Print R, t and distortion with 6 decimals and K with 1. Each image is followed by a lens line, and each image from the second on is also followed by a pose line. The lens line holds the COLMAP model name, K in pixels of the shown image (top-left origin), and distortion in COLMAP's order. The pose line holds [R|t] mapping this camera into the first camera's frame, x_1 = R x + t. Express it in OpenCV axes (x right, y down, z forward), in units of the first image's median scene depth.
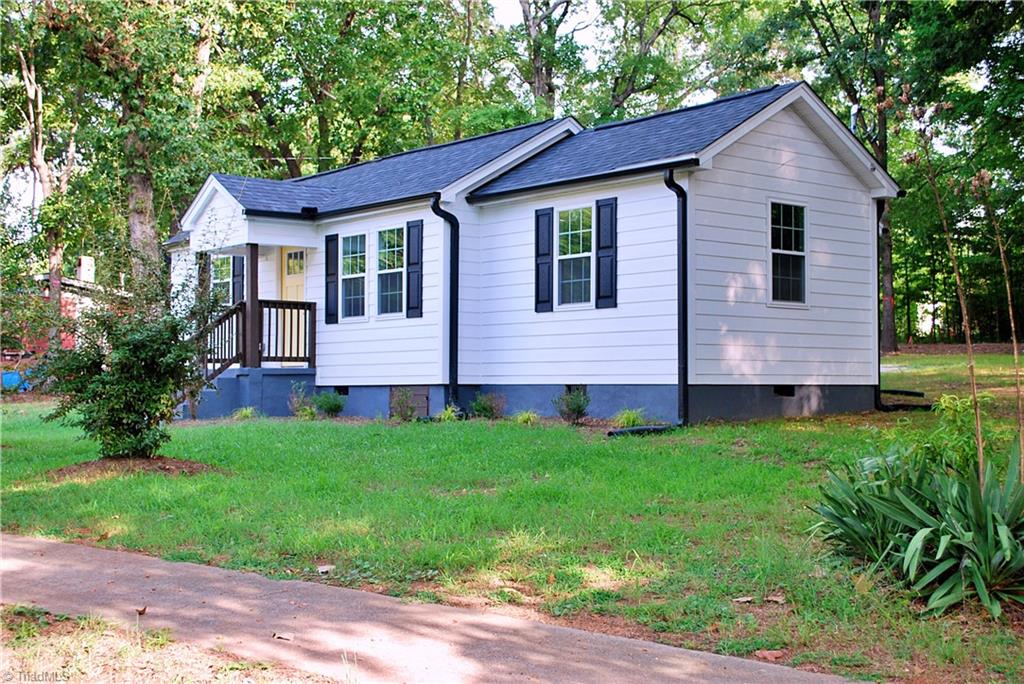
lens RADIAL K [[1318.7, 0, 512.6], [0, 1318.7, 341.2], [0, 0, 1]] dist [-0.024944, 0.000000]
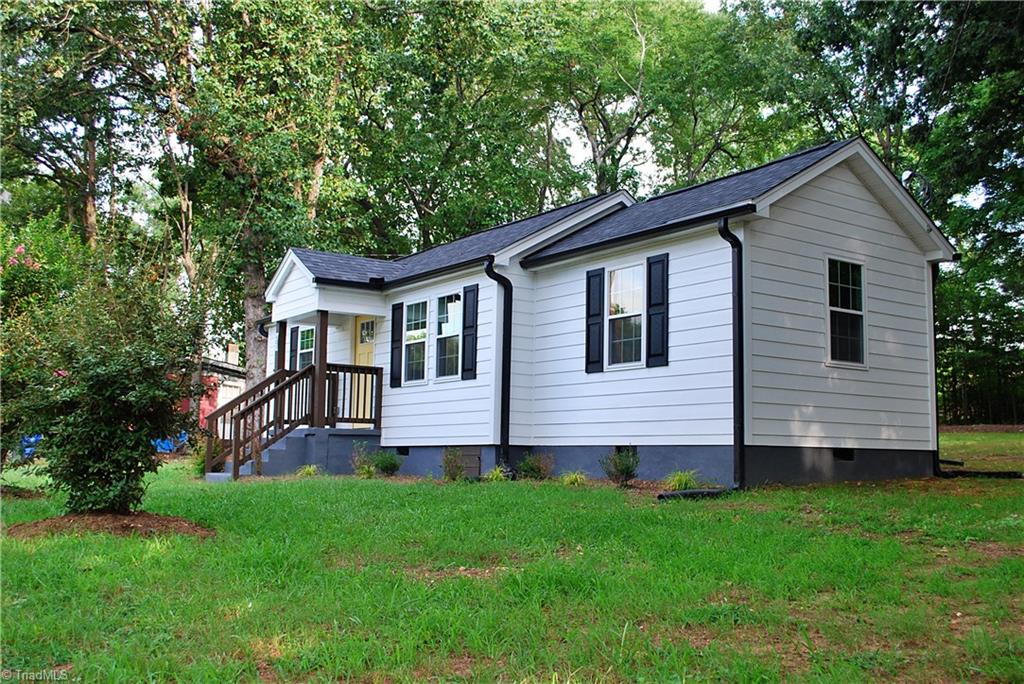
lens RADIAL K [[1036.9, 0, 510.3], [0, 1036.9, 342.5], [0, 0, 1]] dist [-0.066210, 0.000000]
pose [[0.997312, 0.008265, -0.072803, 0.017143], [-0.013831, 0.996990, -0.076282, 0.015528], [0.071953, 0.077084, 0.994425, 0.214832]]
